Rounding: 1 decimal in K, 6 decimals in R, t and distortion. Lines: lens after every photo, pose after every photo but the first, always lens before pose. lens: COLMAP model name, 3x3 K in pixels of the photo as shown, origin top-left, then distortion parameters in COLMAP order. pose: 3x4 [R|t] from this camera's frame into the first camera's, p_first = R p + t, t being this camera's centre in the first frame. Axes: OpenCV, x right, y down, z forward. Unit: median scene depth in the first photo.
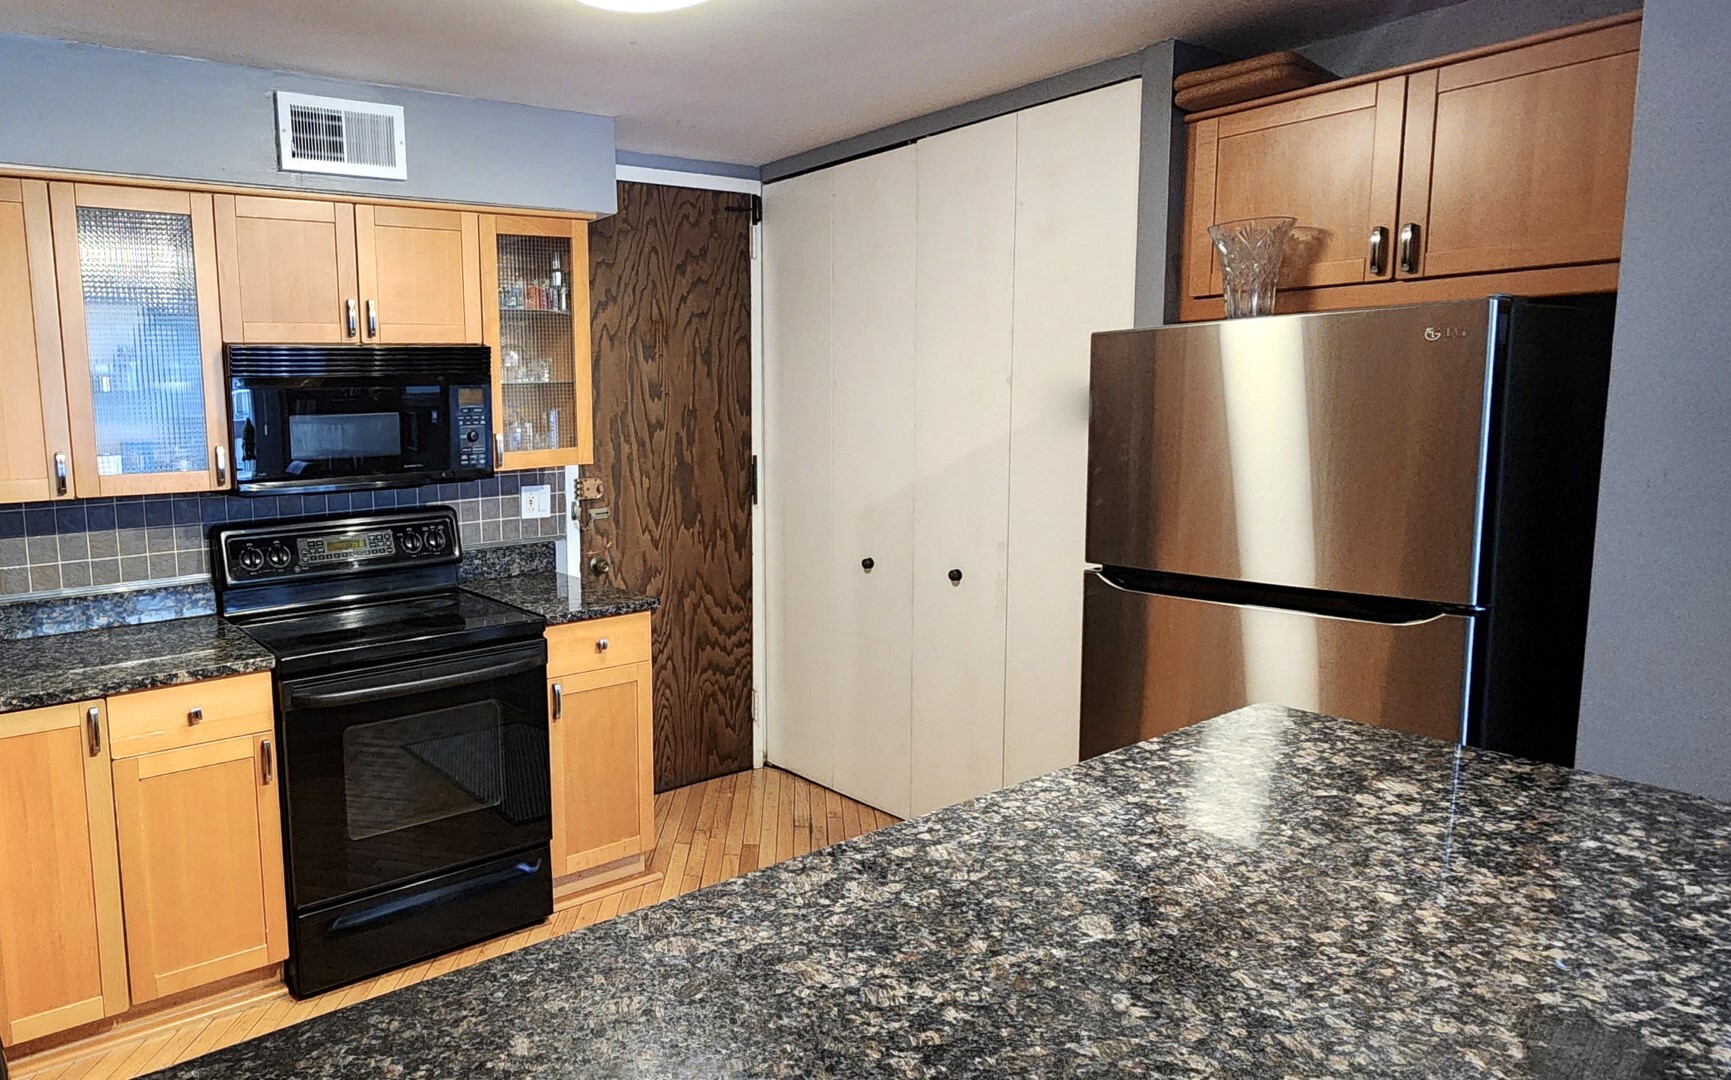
lens RADIAL K [[1186.3, 0, 868.0], [0, 1186.3, 508.1], [0, 0, 1]] dist [0.000223, -0.004438]
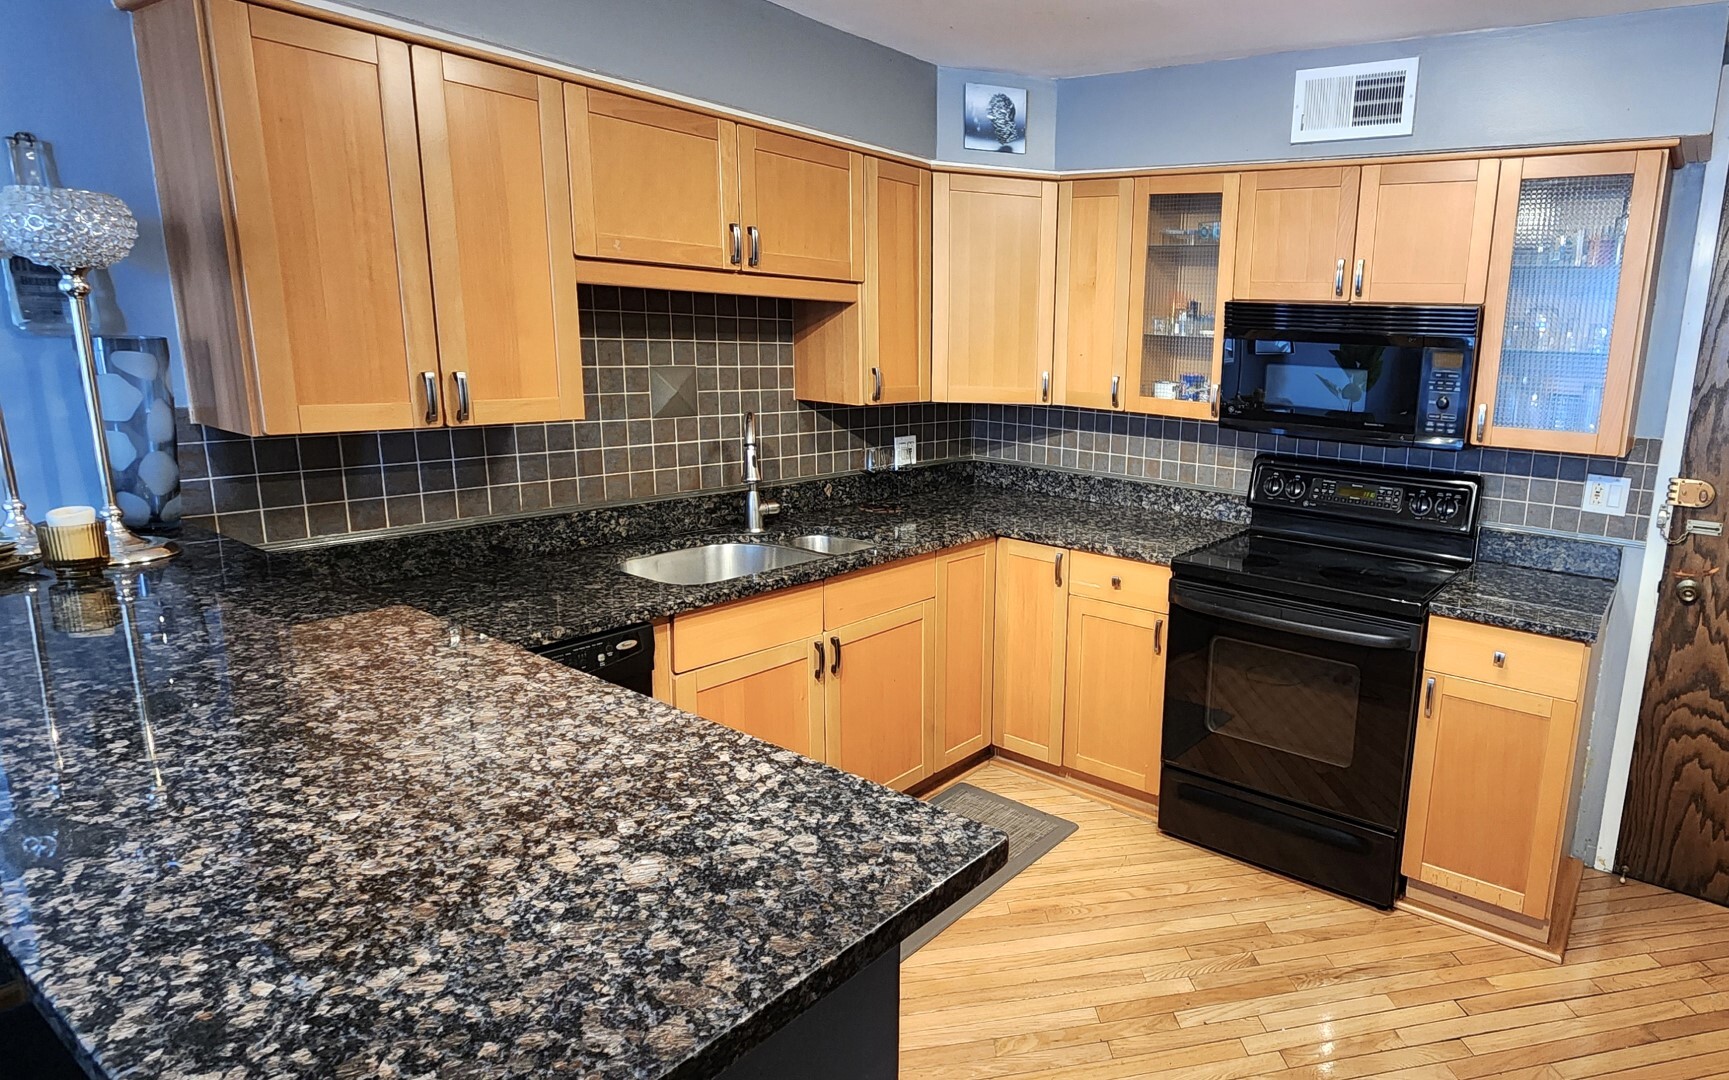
lens RADIAL K [[1092.3, 0, 864.5], [0, 1092.3, 540.0], [0, 0, 1]] dist [0.002117, -0.000245]
pose [[0.184572, 0.225939, -0.956496, 1.139415], [-0.147637, 0.968548, 0.200296, -0.157369], [0.971667, 0.104245, 0.212123, 0.963393]]
